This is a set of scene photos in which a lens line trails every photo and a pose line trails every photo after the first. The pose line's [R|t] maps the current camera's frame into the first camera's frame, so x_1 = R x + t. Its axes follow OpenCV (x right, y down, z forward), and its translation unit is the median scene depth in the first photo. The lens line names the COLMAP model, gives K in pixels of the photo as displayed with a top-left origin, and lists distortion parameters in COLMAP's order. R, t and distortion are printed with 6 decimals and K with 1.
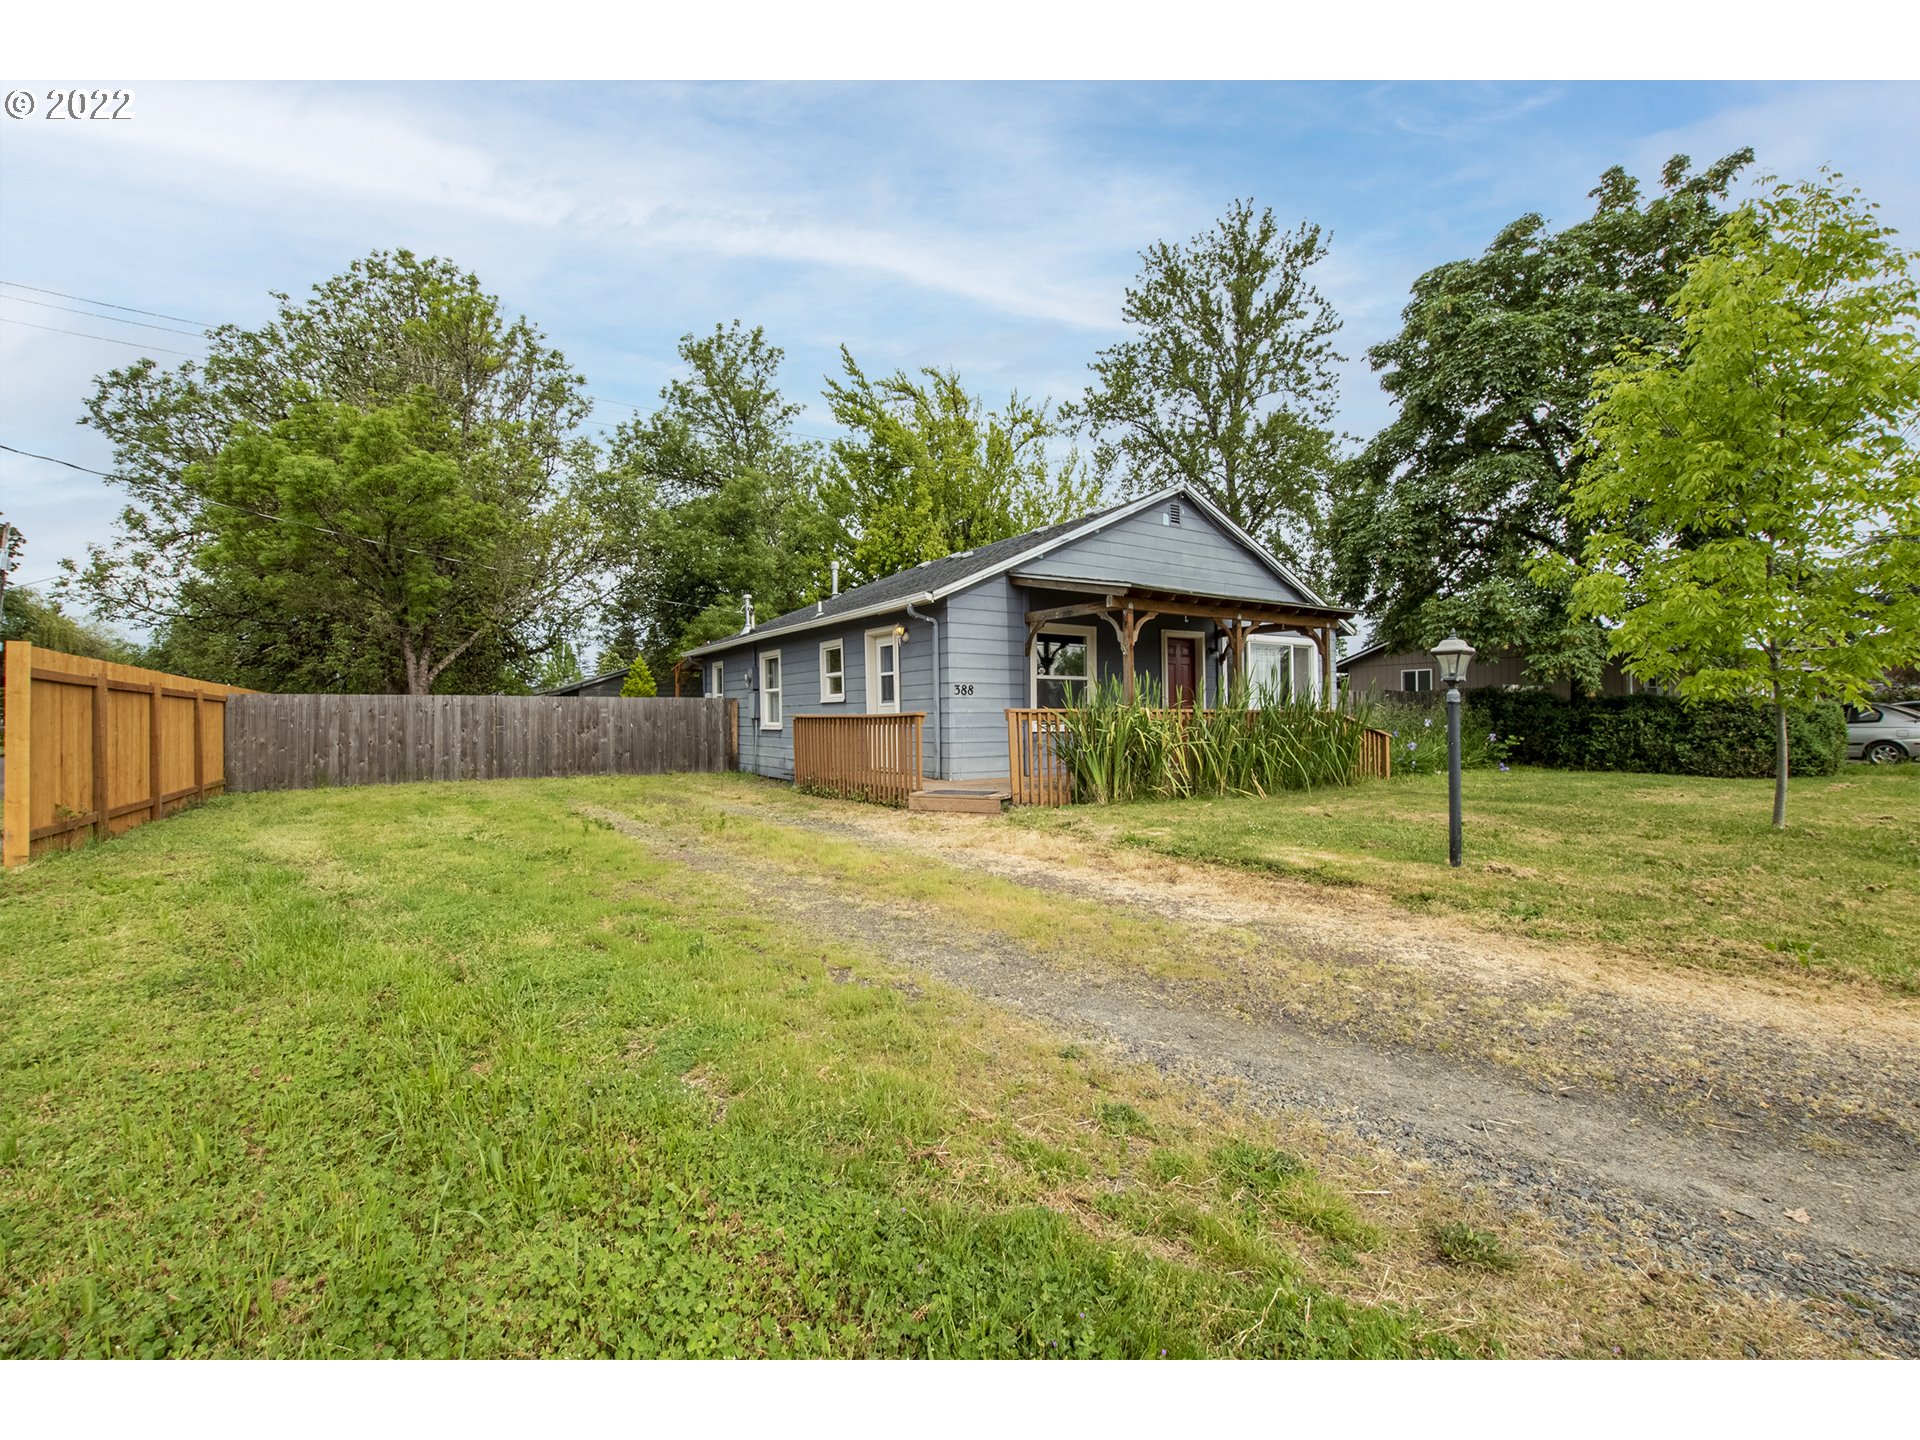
lens RADIAL K [[833.0, 0, 960.0], [0, 833.0, 720.0], [0, 0, 1]] dist [-0.045799, 0.000756]
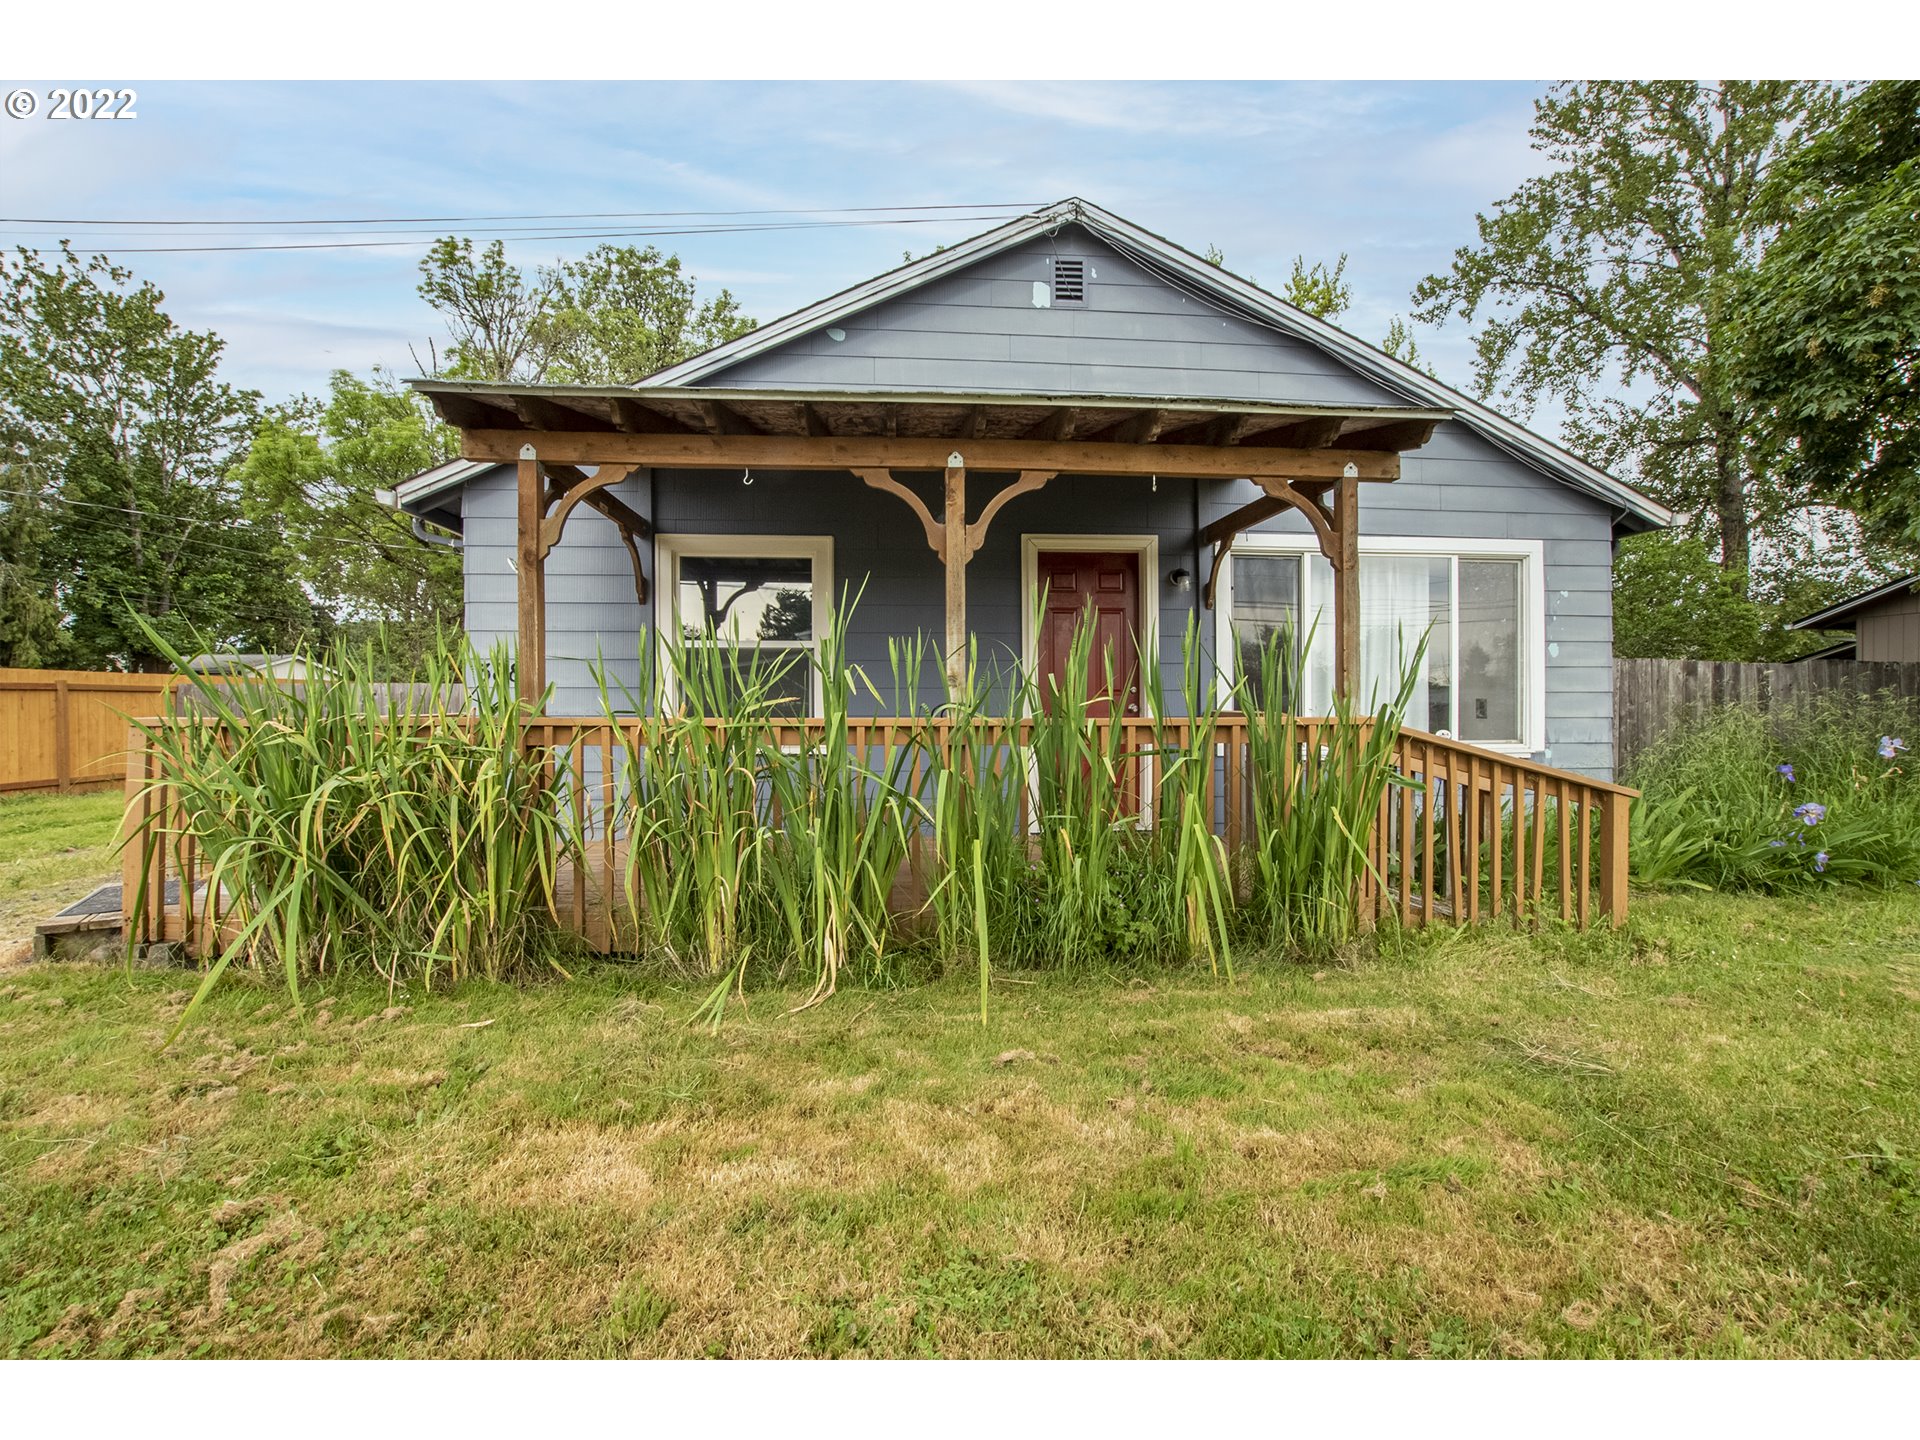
lens RADIAL K [[843.4, 0, 963.1], [0, 843.4, 718.5], [0, 0, 1]] dist [-0.031622, 0.000912]
pose [[0.881990, 0.011960, -0.471116, 0.115872], [-0.003470, 0.999816, 0.018886, -0.004323], [0.471255, -0.015022, 0.881869, 0.152581]]
